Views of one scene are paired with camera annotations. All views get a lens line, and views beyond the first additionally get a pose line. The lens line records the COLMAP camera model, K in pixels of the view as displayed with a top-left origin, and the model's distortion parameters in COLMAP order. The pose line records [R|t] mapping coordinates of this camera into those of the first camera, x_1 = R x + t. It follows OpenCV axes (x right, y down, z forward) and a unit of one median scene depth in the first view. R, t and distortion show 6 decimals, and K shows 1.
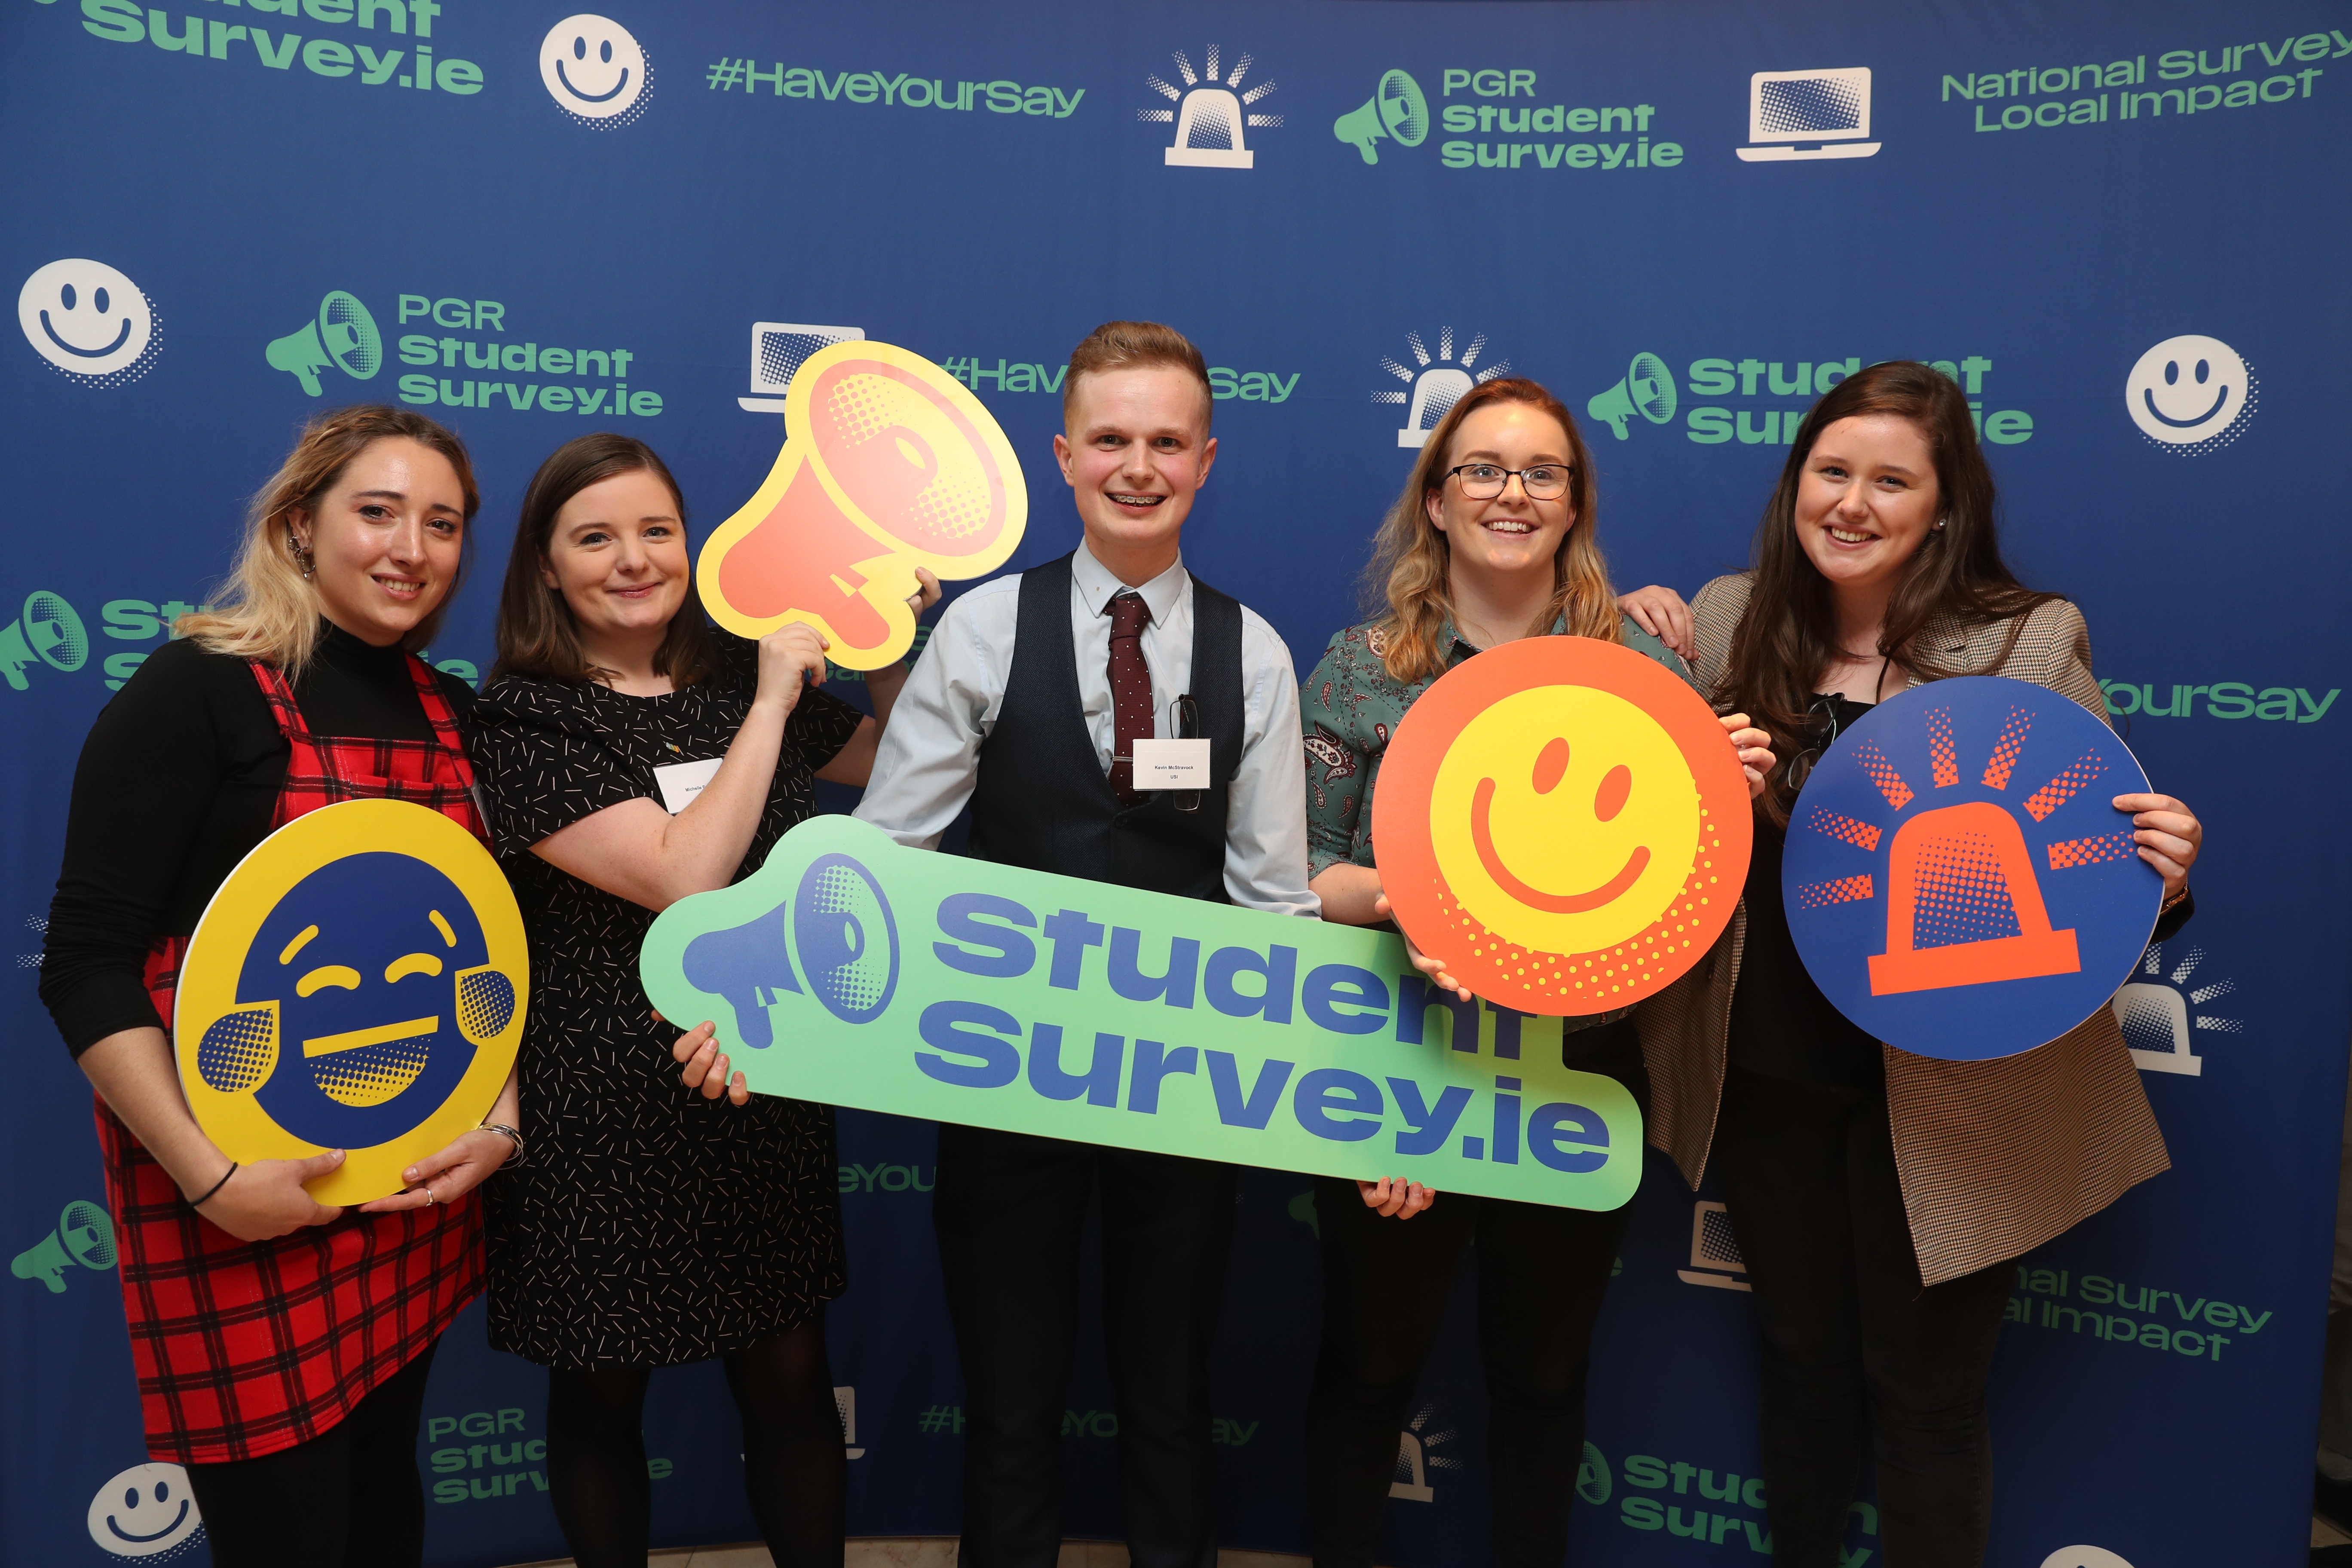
lens RADIAL K [[1629.7, 0, 1186.3], [0, 1629.7, 790.2], [0, 0, 1]] dist [-0.109057, 0.089367]
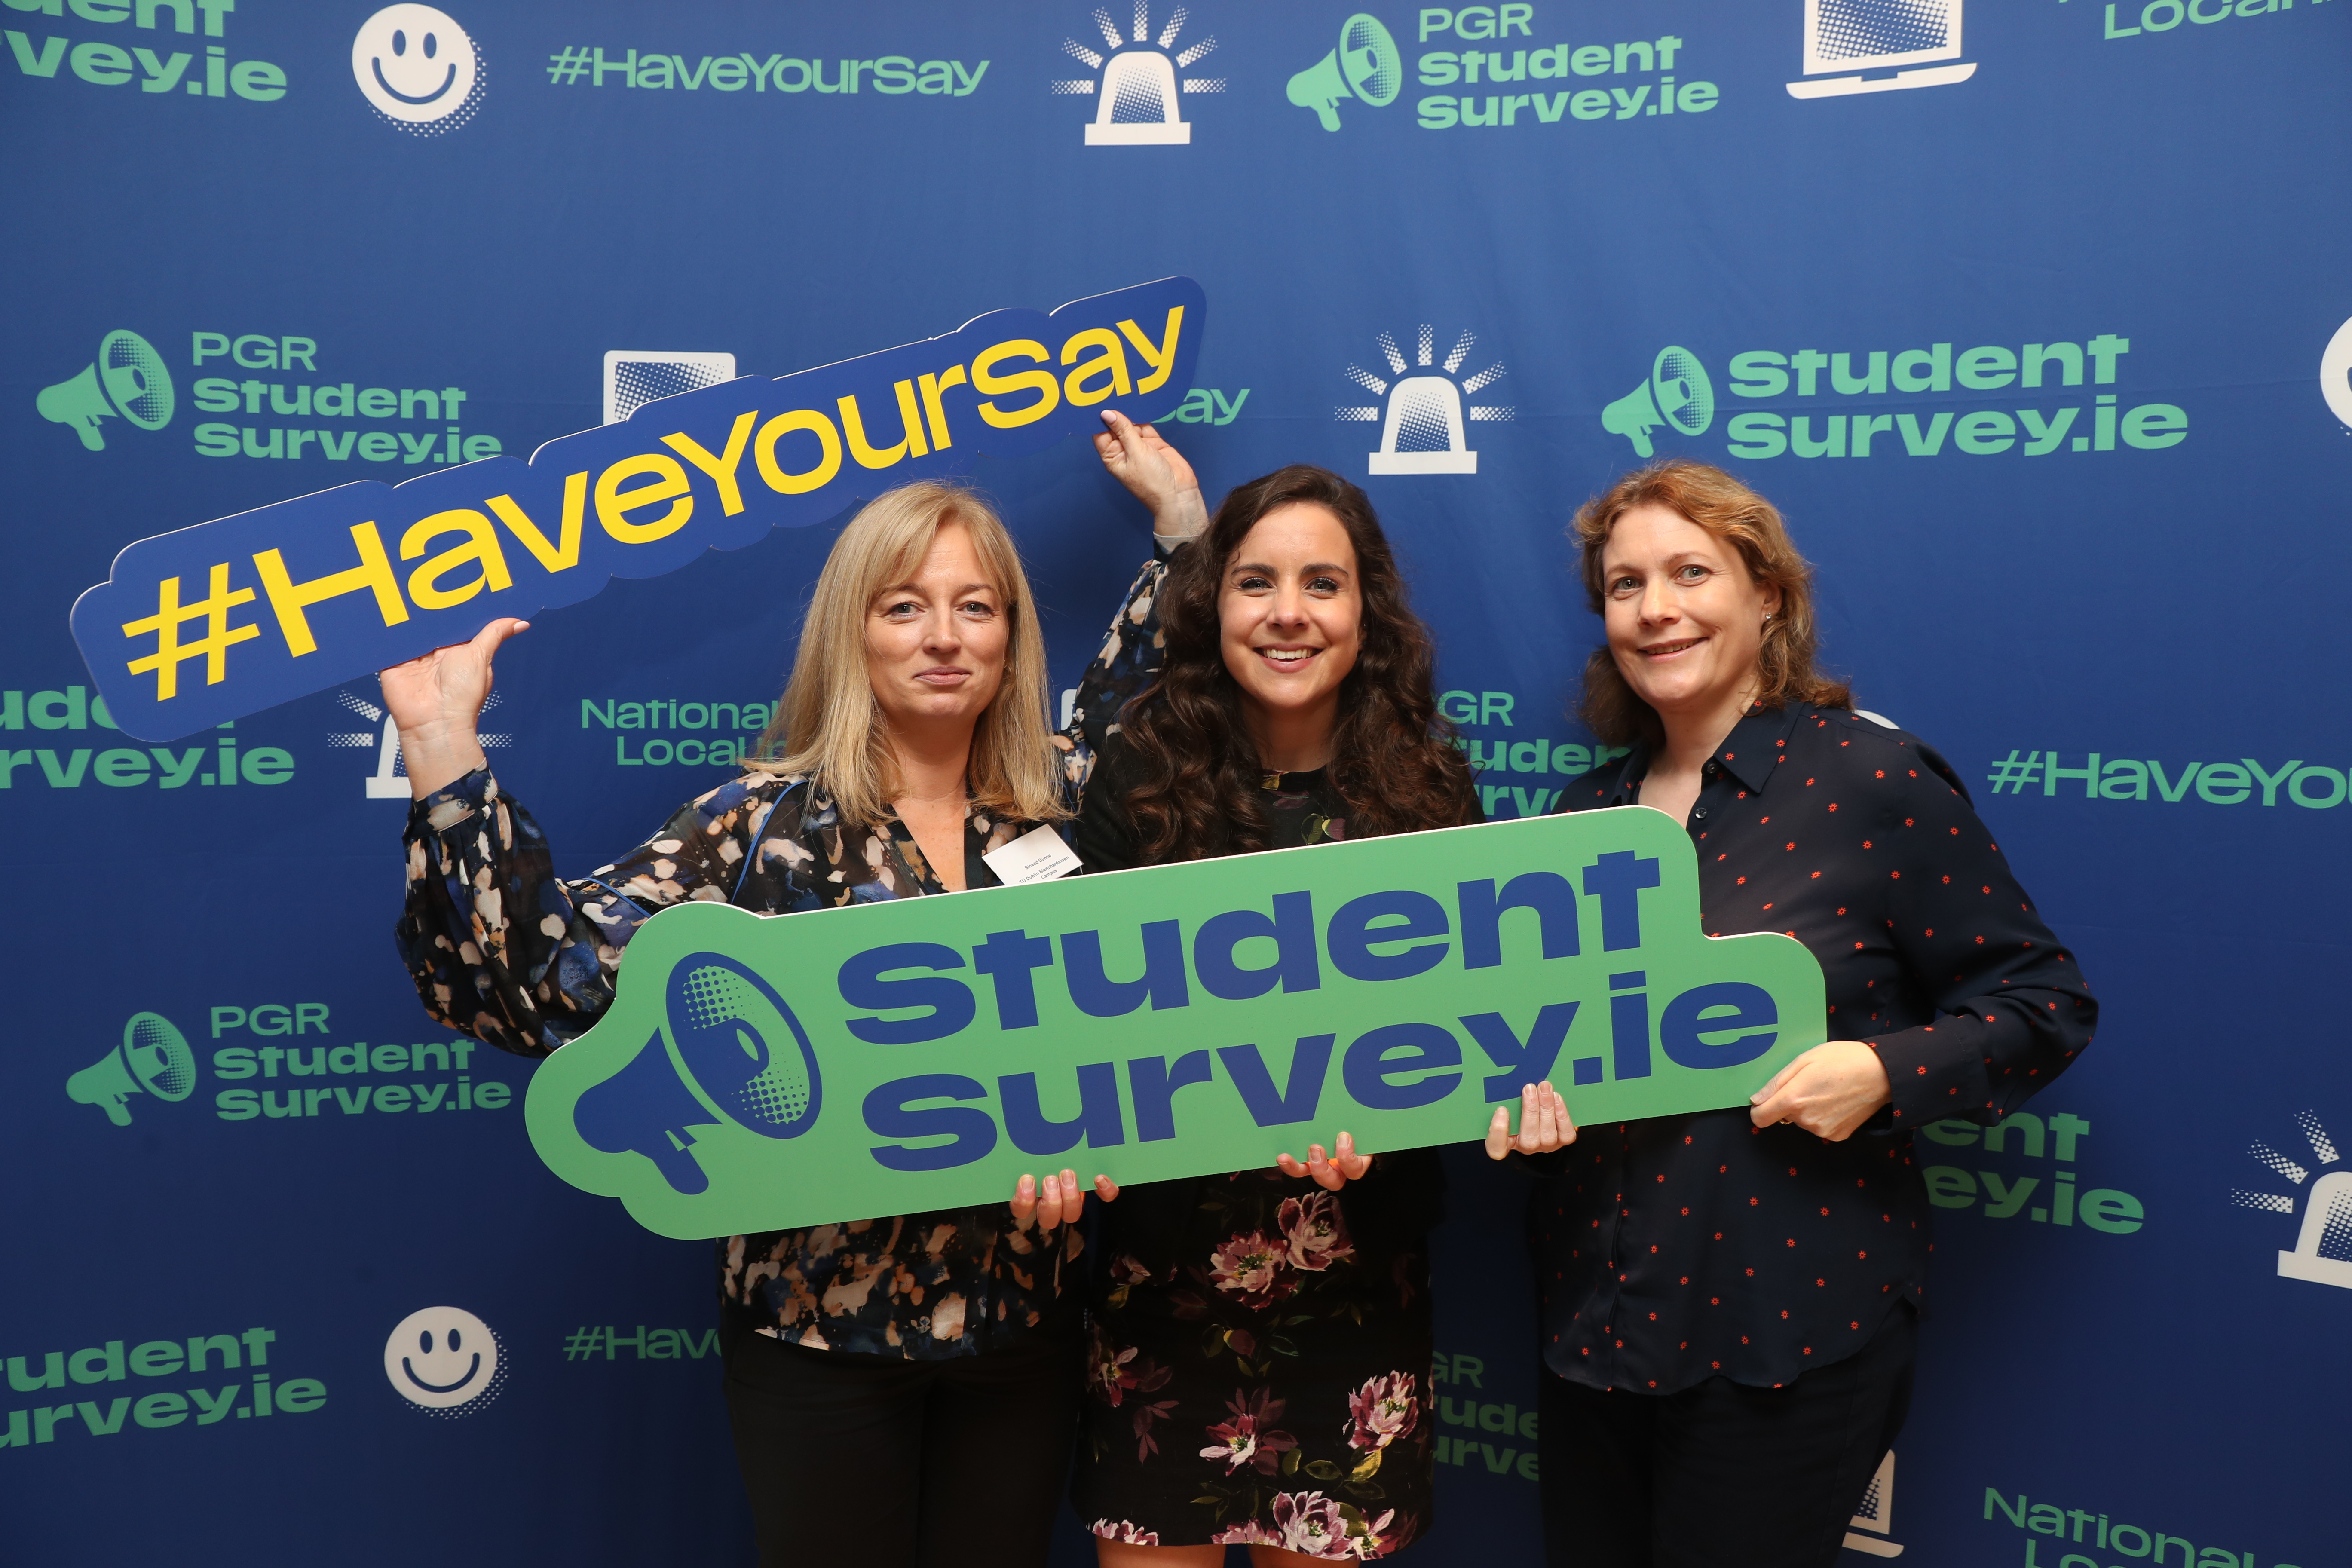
lens RADIAL K [[1641.0, 0, 1185.9], [0, 1641.0, 782.2], [0, 0, 1]] dist [-0.107694, 0.092586]
pose [[0.992944, -0.004890, -0.118483, 0.142481], [0.002240, 0.999745, -0.022492, -0.041030], [0.118563, 0.022068, 0.992701, 0.187569]]
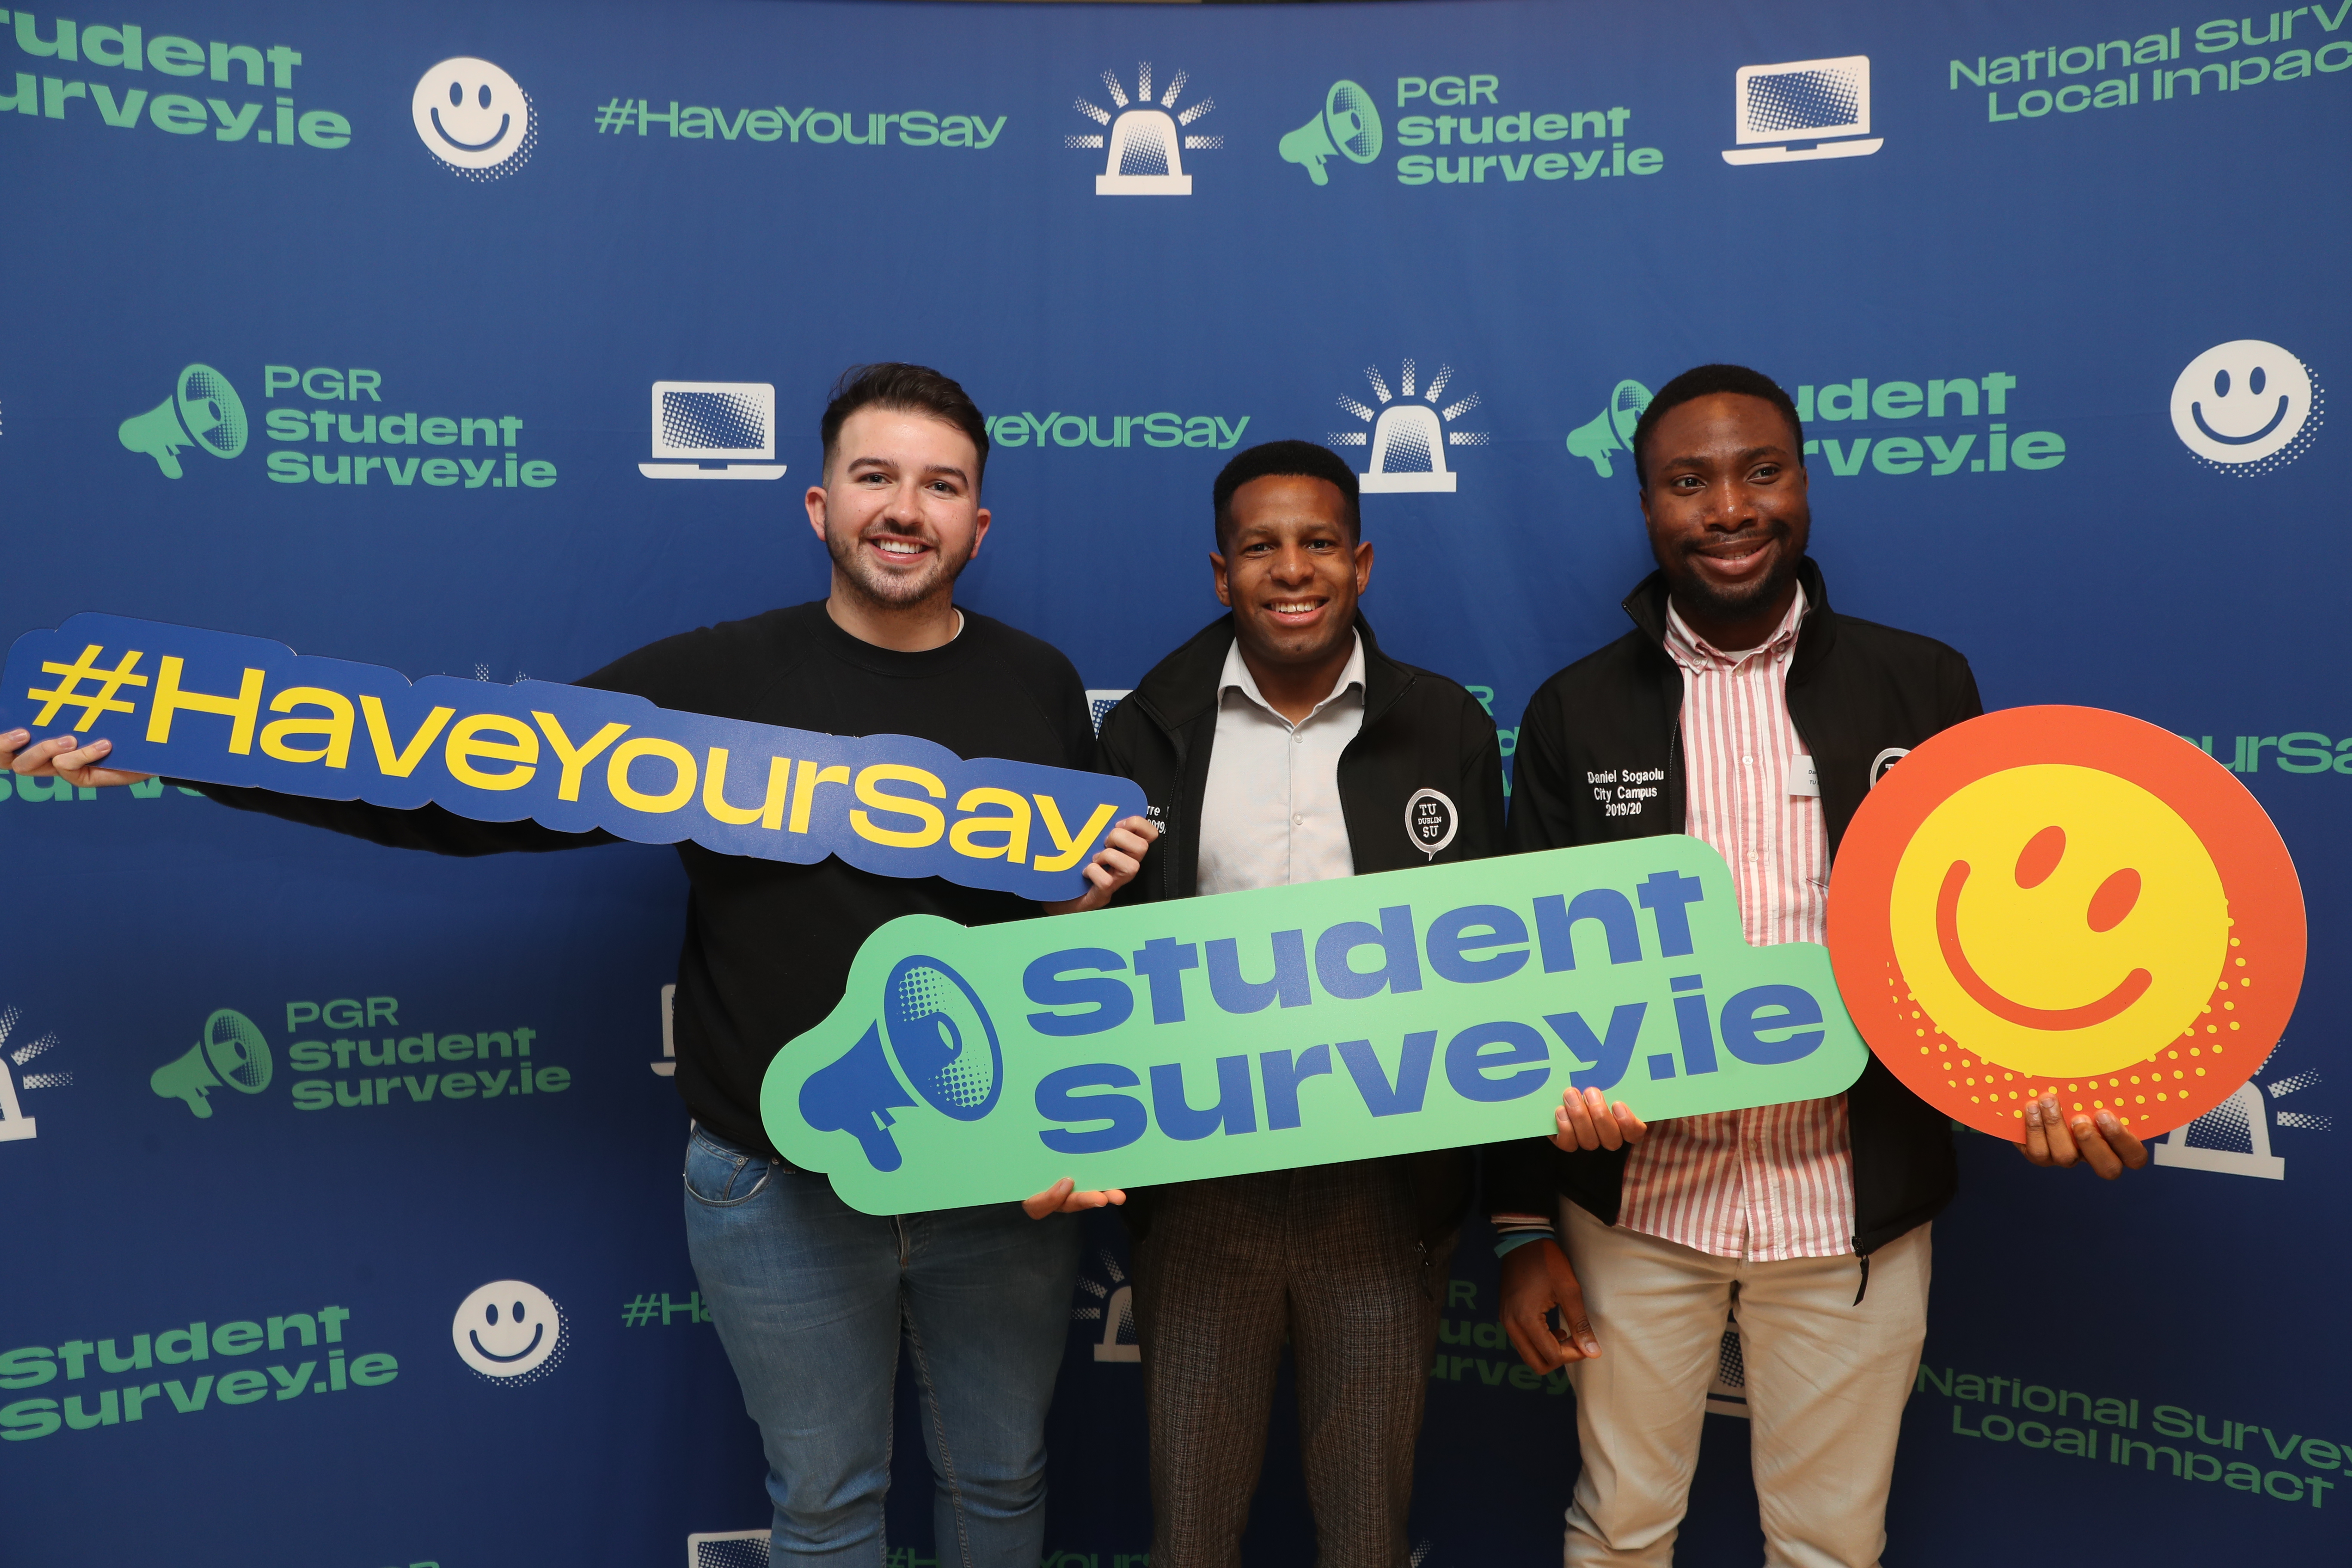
lens RADIAL K [[1629.7, 0, 1186.3], [0, 1629.7, 790.2], [0, 0, 1]] dist [-0.109057, 0.089367]
pose [[0.999067, -0.025551, -0.034819, 0.064273], [0.024885, 0.999502, -0.019427, -0.031266], [0.035298, 0.018542, 0.999205, 0.094088]]
